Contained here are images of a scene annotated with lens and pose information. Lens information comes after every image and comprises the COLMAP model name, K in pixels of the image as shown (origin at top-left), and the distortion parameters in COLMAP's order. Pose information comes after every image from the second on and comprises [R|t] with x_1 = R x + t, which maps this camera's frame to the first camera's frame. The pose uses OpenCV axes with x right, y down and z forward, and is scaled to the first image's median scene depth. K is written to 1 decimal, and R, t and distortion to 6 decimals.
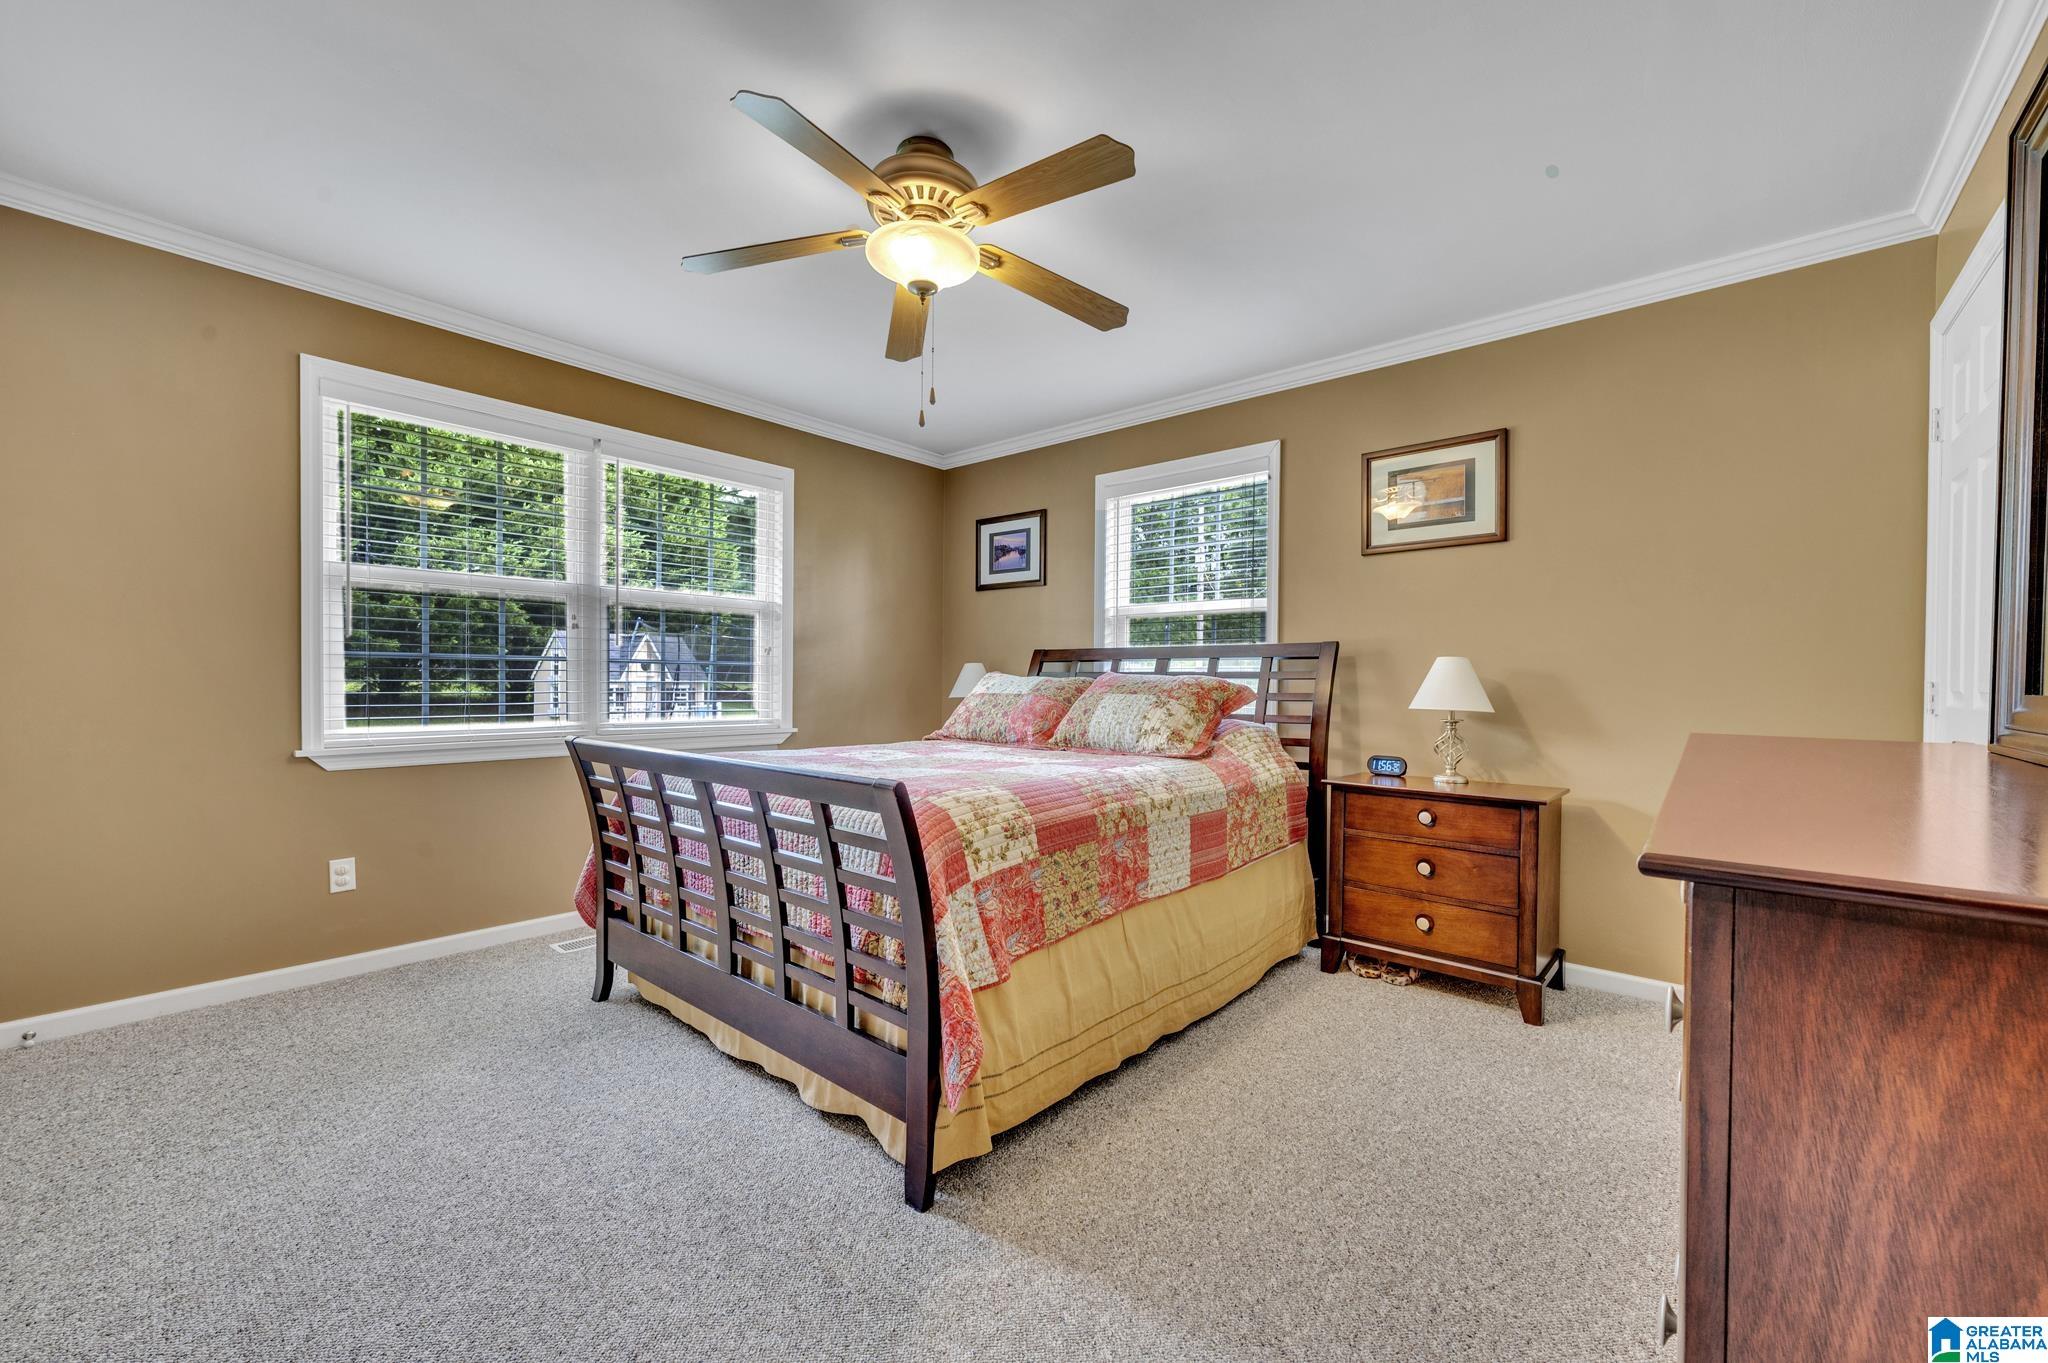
lens RADIAL K [[808.6, 0, 1022.7], [0, 808.6, 691.3], [0, 0, 1]] dist [-0.001209, -0.000261]
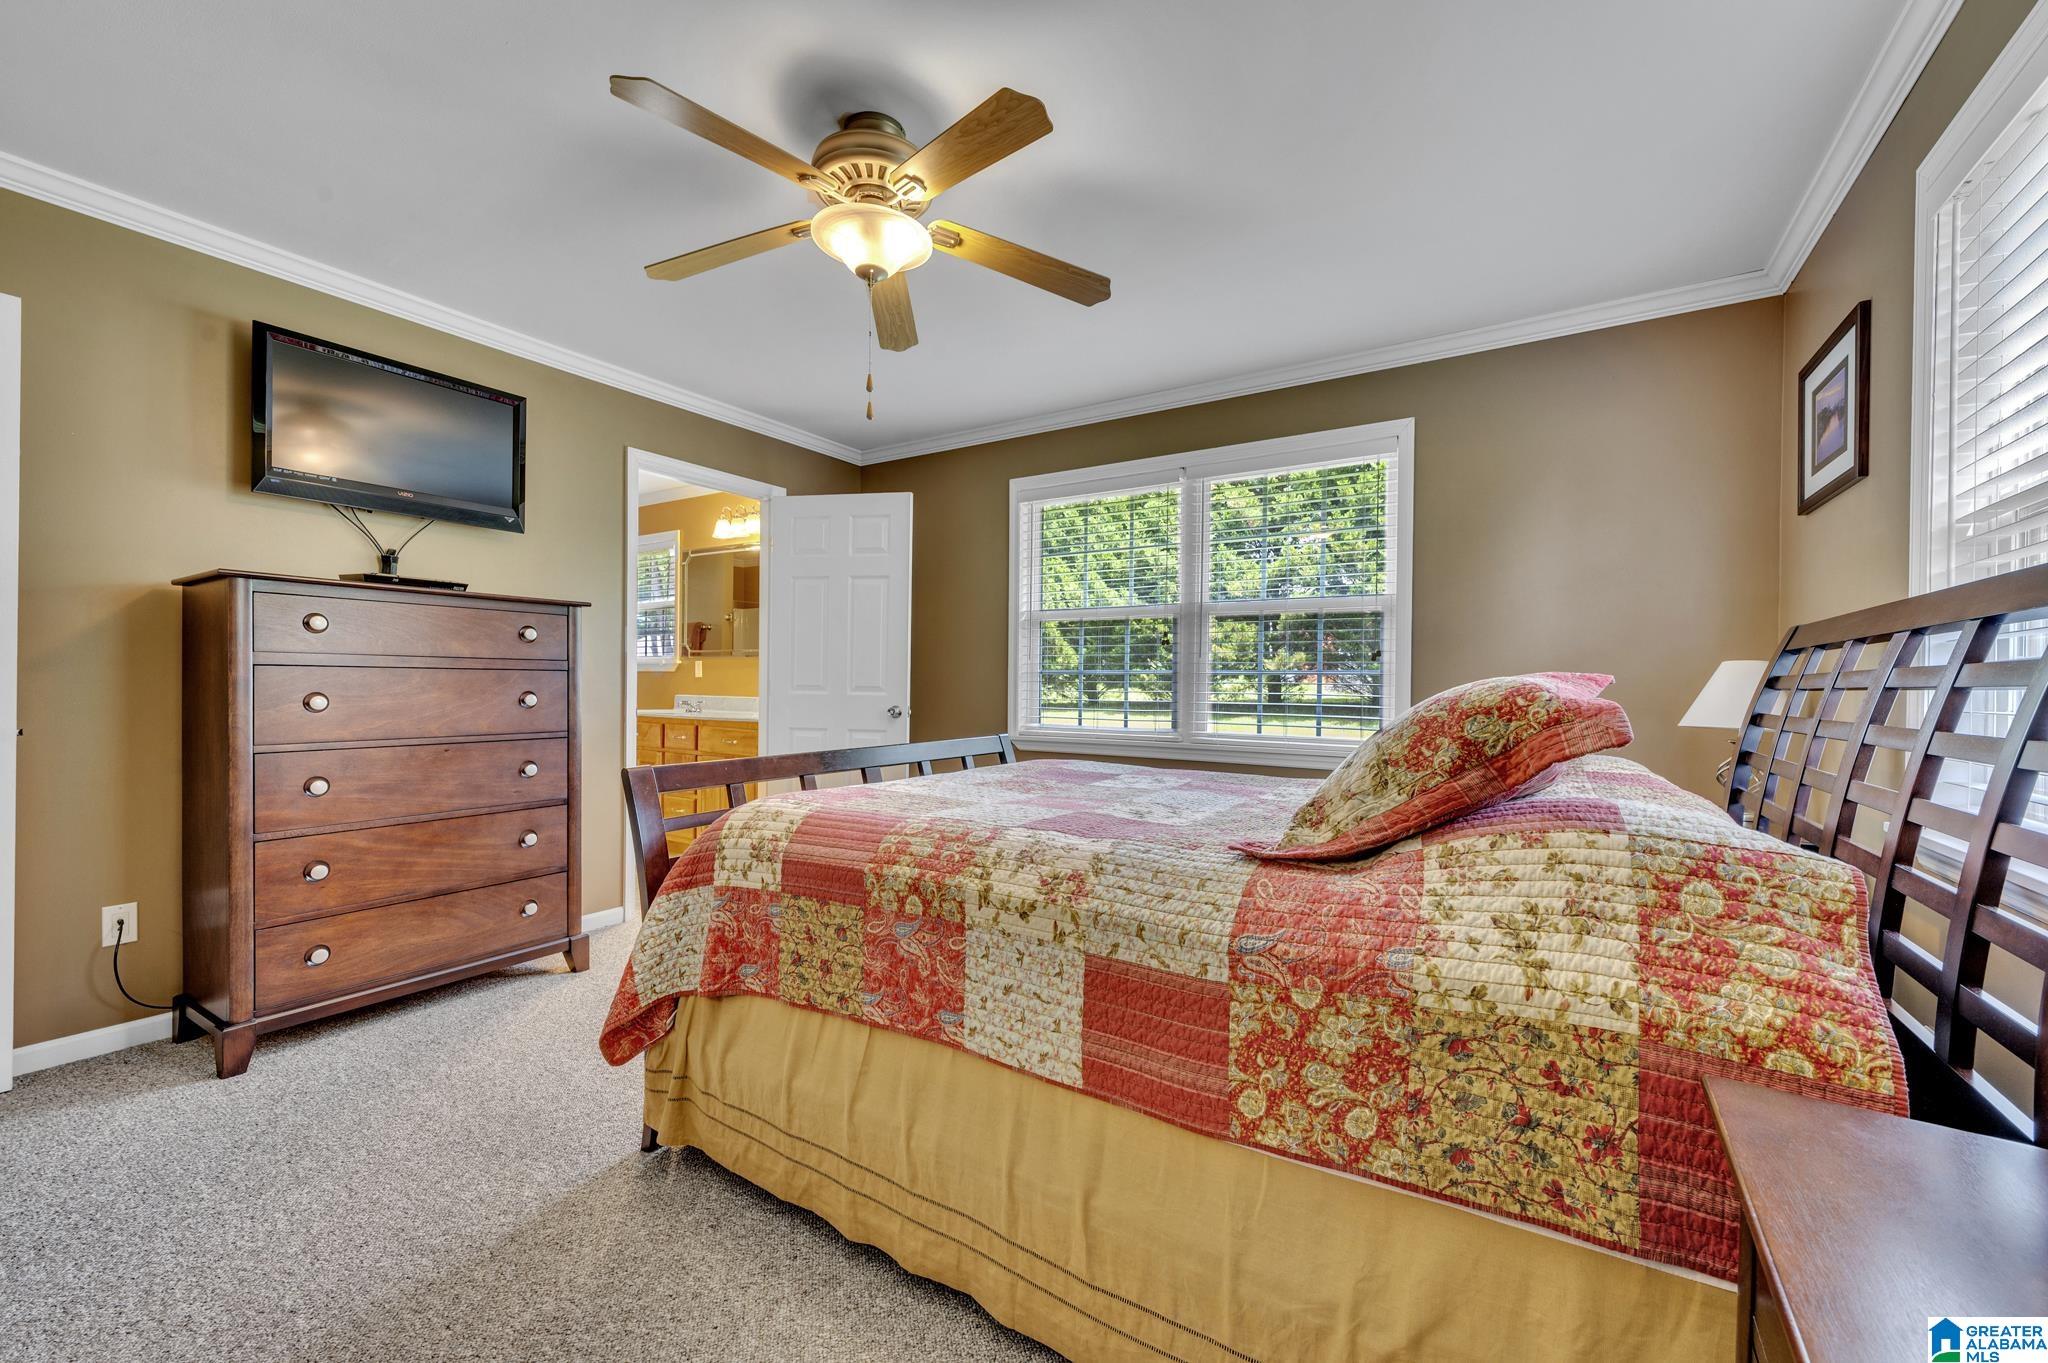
lens RADIAL K [[808.6, 0, 1021.1], [0, 808.6, 678.7], [0, 0, 1]] dist [-0.001209, -0.000261]
pose [[0.132733, -0.015715, -0.991027, 0.782684], [-0.018793, 0.999655, -0.018369, -0.009901], [0.990974, 0.021062, 0.132391, 0.975749]]
